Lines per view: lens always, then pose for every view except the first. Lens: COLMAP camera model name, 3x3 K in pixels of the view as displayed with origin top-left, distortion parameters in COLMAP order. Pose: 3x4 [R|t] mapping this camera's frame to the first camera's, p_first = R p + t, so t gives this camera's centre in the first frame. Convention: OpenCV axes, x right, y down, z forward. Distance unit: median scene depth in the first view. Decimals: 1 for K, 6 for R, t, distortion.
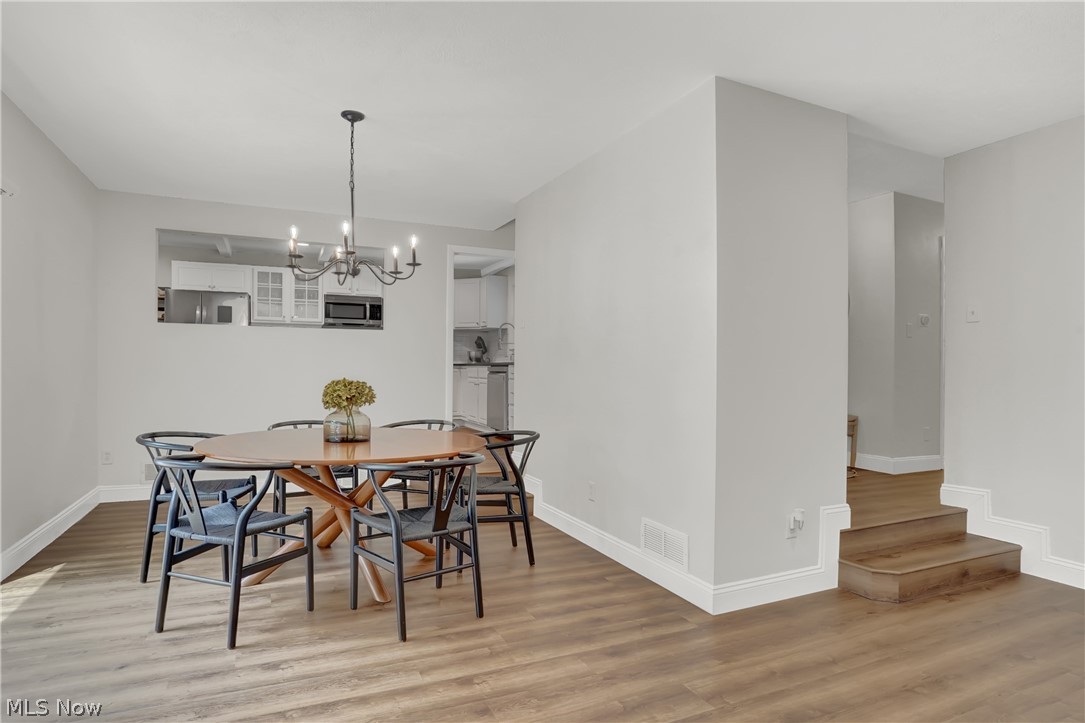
lens RADIAL K [[589.6, 0, 542.5], [0, 589.6, 361.5], [0, 0, 1]] dist [-0.049470, -0.000364]
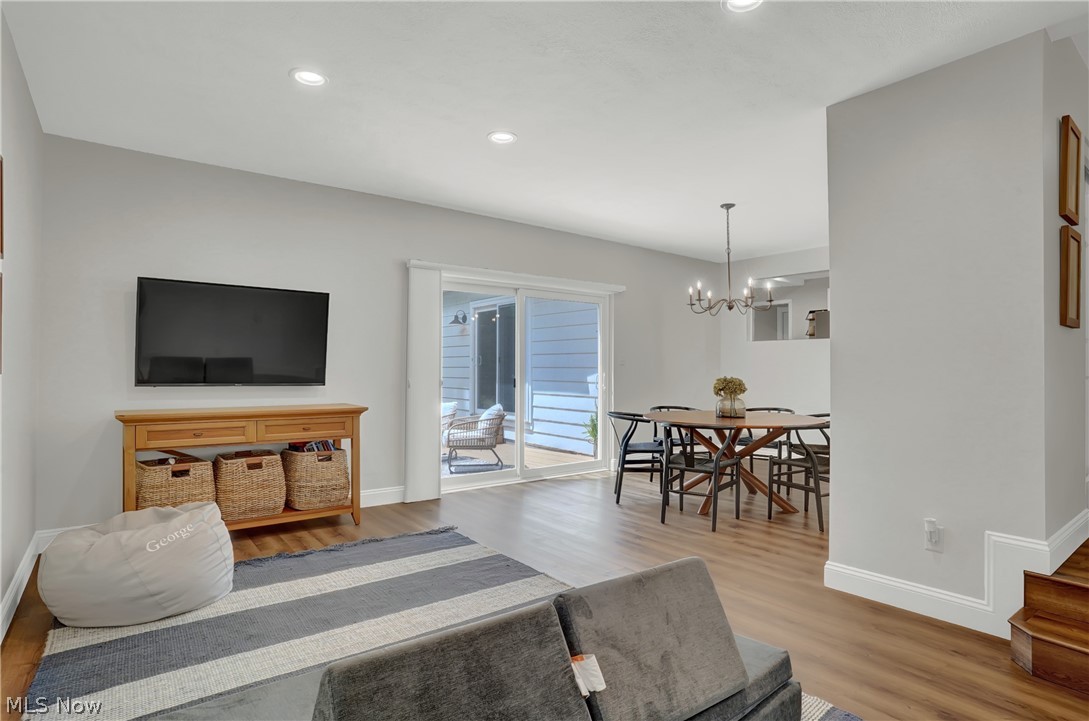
lens RADIAL K [[579.3, 0, 544.5], [0, 579.3, 360.5], [0, 0, 1]] dist [-0.028635, 0.000091]
pose [[0.223899, -0.025183, -0.974287, 1.037477], [0.007669, 0.999681, -0.024077, 0.020406], [0.974582, -0.002081, 0.224021, 0.187505]]
